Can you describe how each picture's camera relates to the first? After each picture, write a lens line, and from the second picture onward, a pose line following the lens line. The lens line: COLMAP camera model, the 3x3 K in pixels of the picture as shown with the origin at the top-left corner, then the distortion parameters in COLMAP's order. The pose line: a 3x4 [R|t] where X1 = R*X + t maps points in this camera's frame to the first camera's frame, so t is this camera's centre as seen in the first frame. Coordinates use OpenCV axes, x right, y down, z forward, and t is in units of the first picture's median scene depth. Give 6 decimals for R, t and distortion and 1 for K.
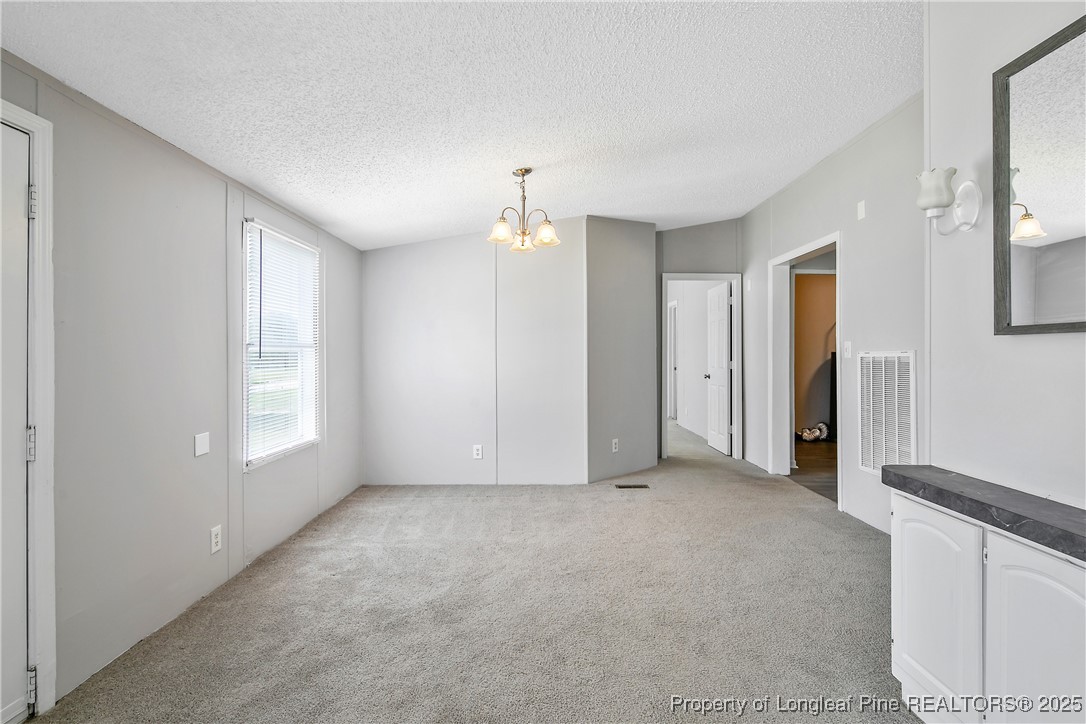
lens RADIAL K [[523.7, 0, 540.9], [0, 523.7, 355.9], [0, 0, 1]] dist [-0.001517, -0.000776]
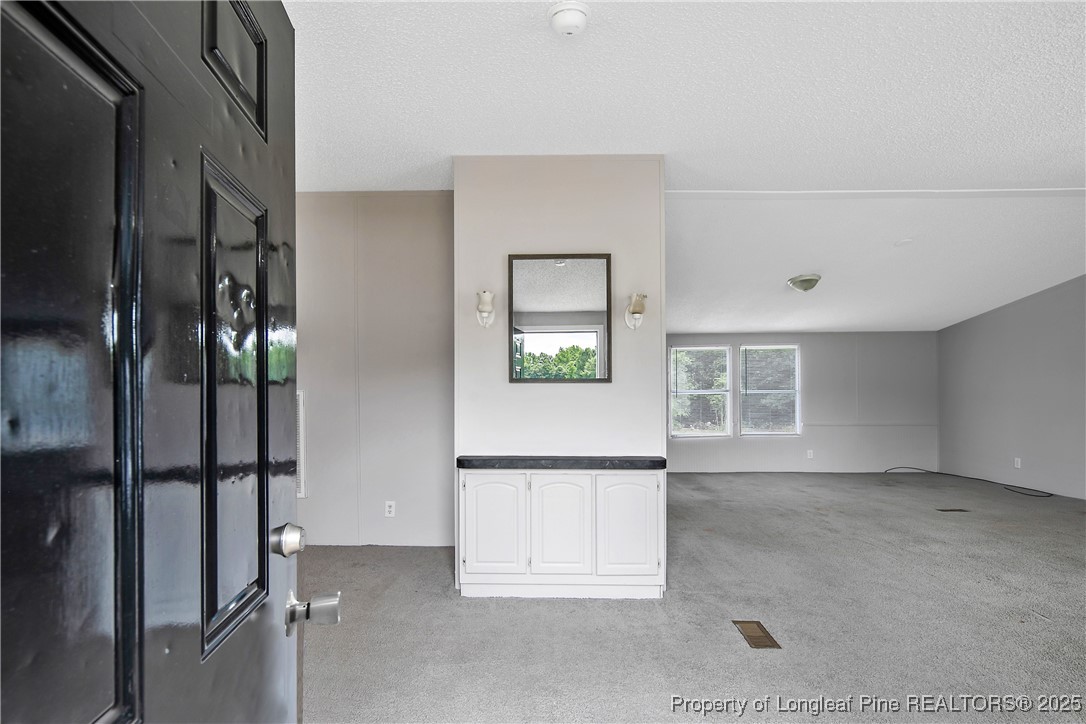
lens RADIAL K [[526.2, 0, 536.7], [0, 526.2, 394.4], [0, 0, 1]] dist [-0.000064, -0.002290]
pose [[0.019118, 0.004322, 0.999808, -0.429351], [0.002718, 0.999987, -0.004375, 0.004993], [-0.999814, 0.002801, 0.019106, 0.311971]]
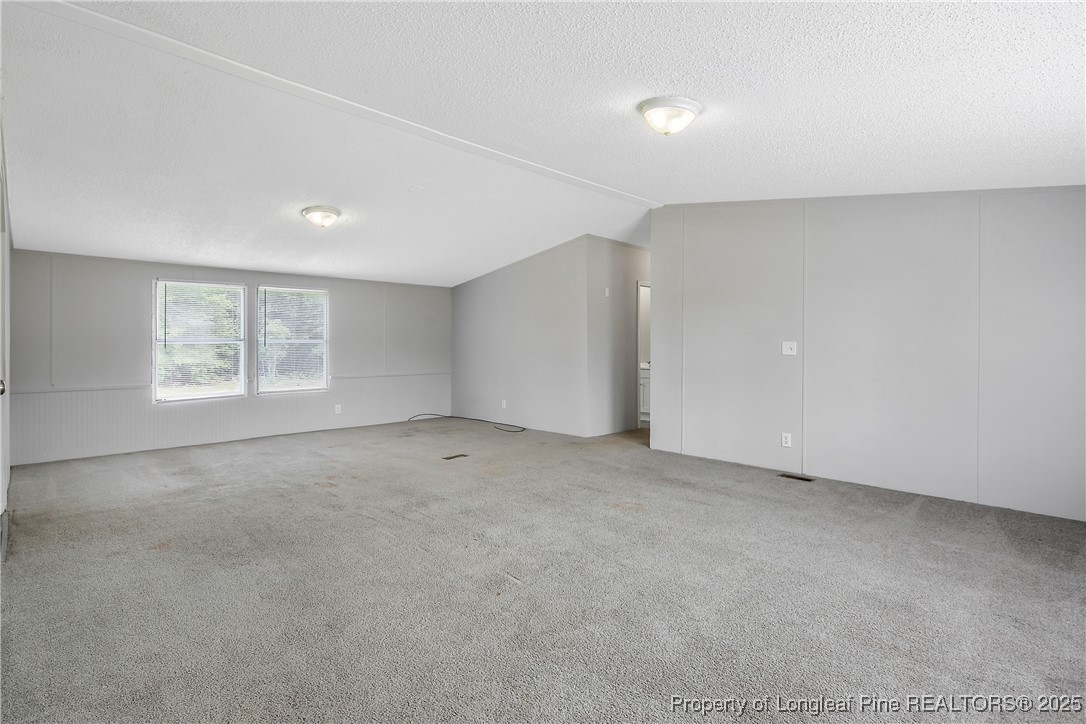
lens RADIAL K [[521.6, 0, 538.5], [0, 521.6, 349.4], [0, 0, 1]] dist [-0.000361, -0.002331]
pose [[-0.703893, -0.006042, 0.710280, -0.225750], [-0.001243, 0.999973, 0.007274, 0.000701], [-0.710305, 0.004237, -0.703882, 0.114684]]
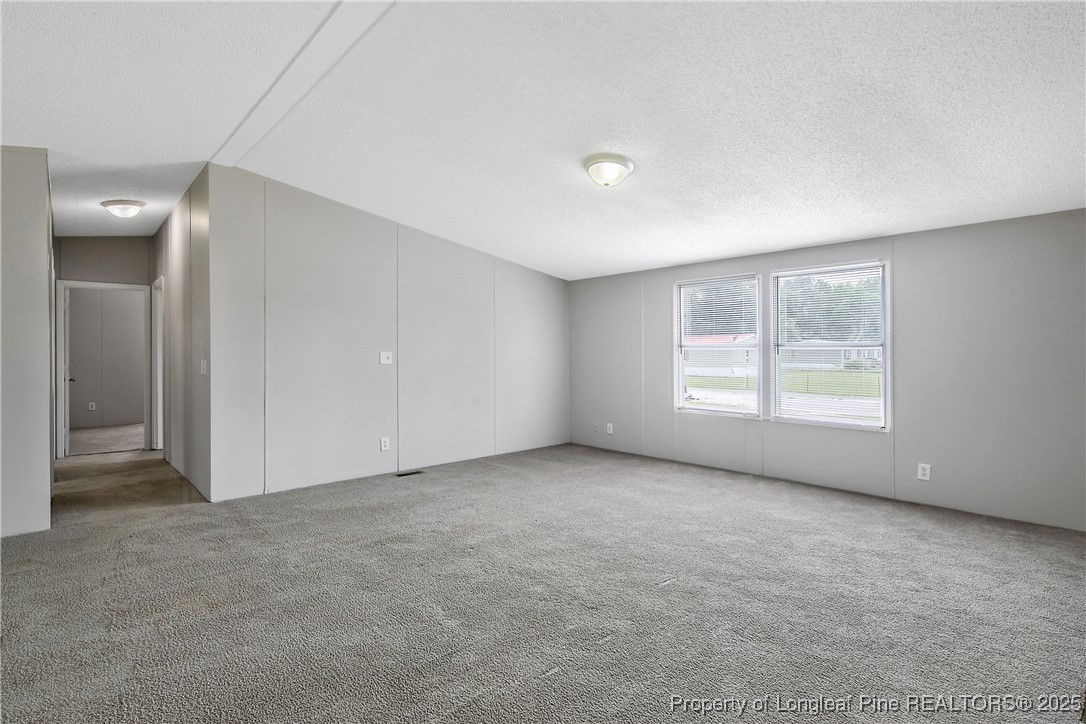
lens RADIAL K [[521.6, 0, 538.5], [0, 521.6, 349.4], [0, 0, 1]] dist [-0.000361, -0.002331]
pose [[-0.730082, -0.003040, -0.683353, 0.794504], [0.004330, 0.999949, -0.009074, -0.000718], [0.683346, -0.009584, -0.730032, 0.058017]]
